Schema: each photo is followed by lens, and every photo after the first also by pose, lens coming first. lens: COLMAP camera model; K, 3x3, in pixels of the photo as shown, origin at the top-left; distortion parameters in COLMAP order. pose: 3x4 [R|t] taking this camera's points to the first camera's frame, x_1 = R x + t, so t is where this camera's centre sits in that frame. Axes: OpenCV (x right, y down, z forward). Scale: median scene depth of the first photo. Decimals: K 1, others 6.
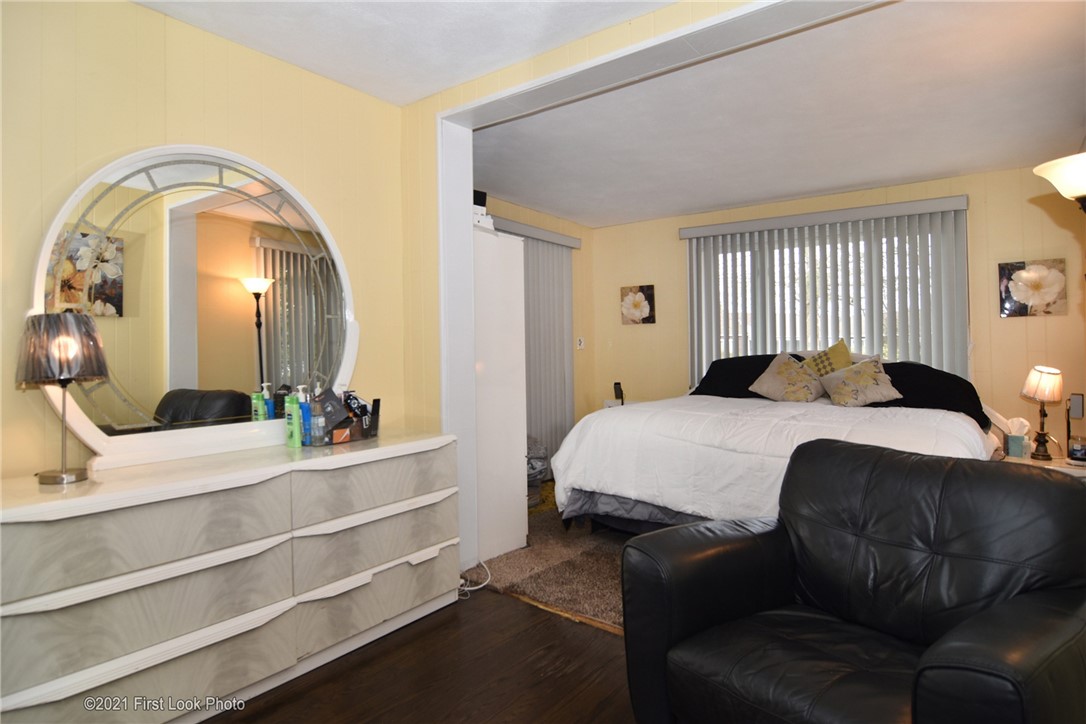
lens RADIAL K [[578.8, 0, 543.0], [0, 578.8, 362.0], [0, 0, 1]] dist [-0.005309, -0.000475]
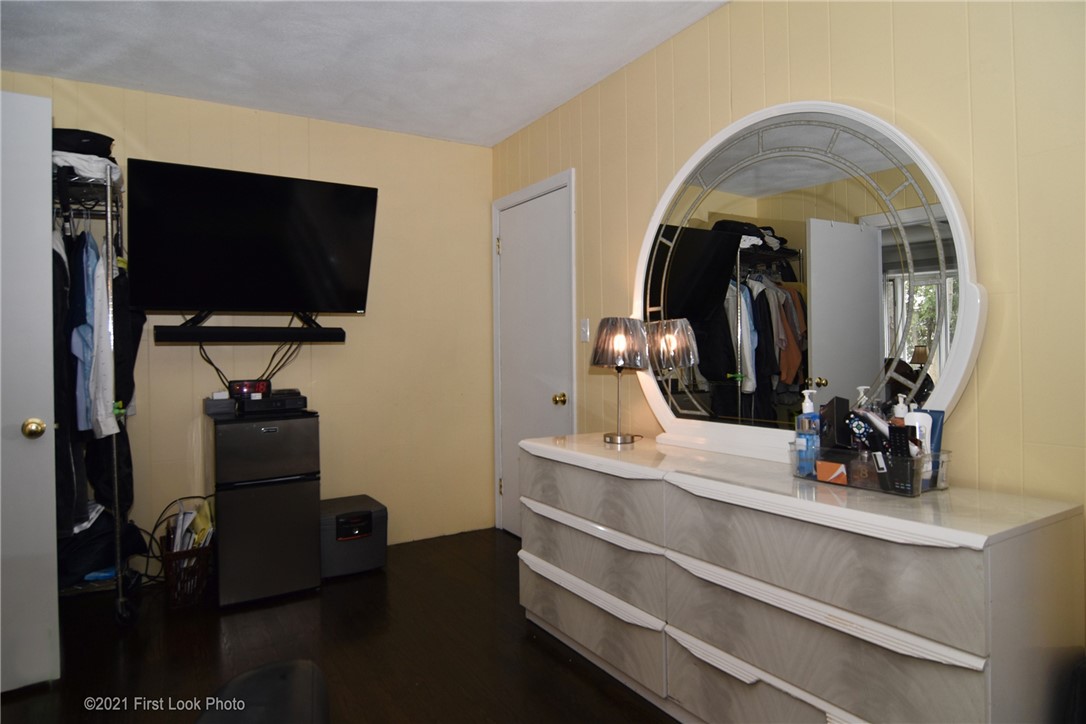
lens RADIAL K [[641.1, 0, 543.0], [0, 641.1, 362.0], [0, 0, 1]] dist [-0.001866, 0.000022]
pose [[-0.371011, 0.023337, -0.928335, 0.277226], [-0.003211, 0.999646, 0.026413, -0.009063], [0.928623, 0.012780, -0.370804, 0.610702]]
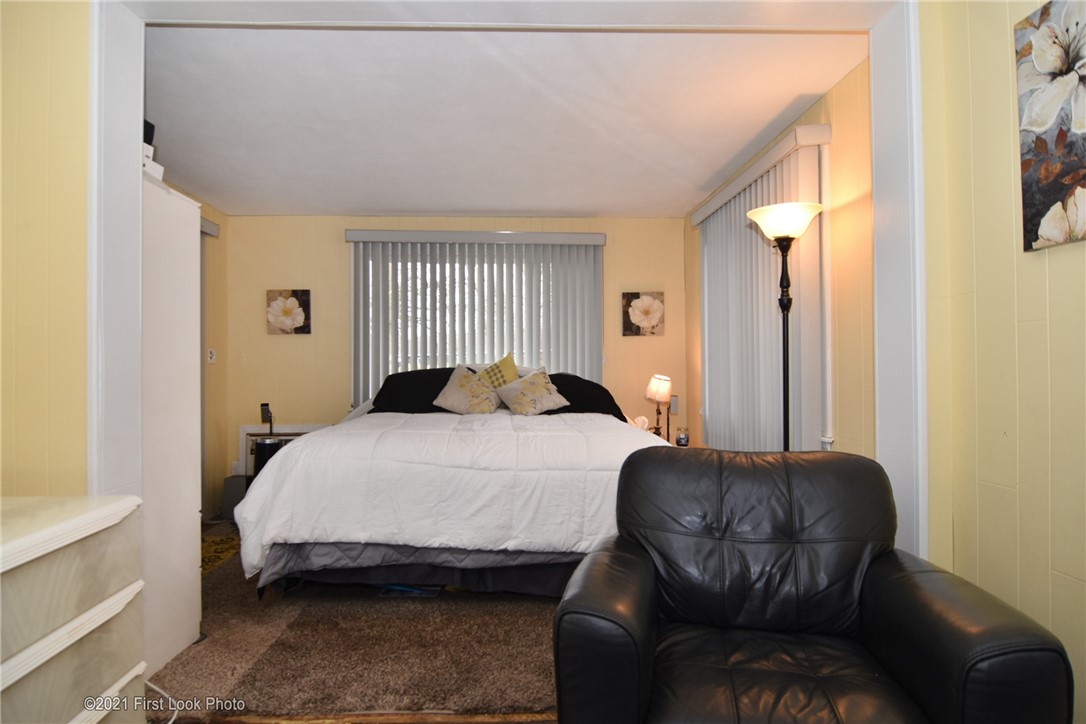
lens RADIAL K [[578.8, 0, 543.0], [0, 578.8, 362.0], [0, 0, 1]] dist [-0.005309, -0.000475]
pose [[0.779218, -0.000069, 0.626753, -0.141182], [0.018620, 0.999561, -0.023039, 0.004265], [-0.626477, 0.029623, 0.778877, 0.172788]]
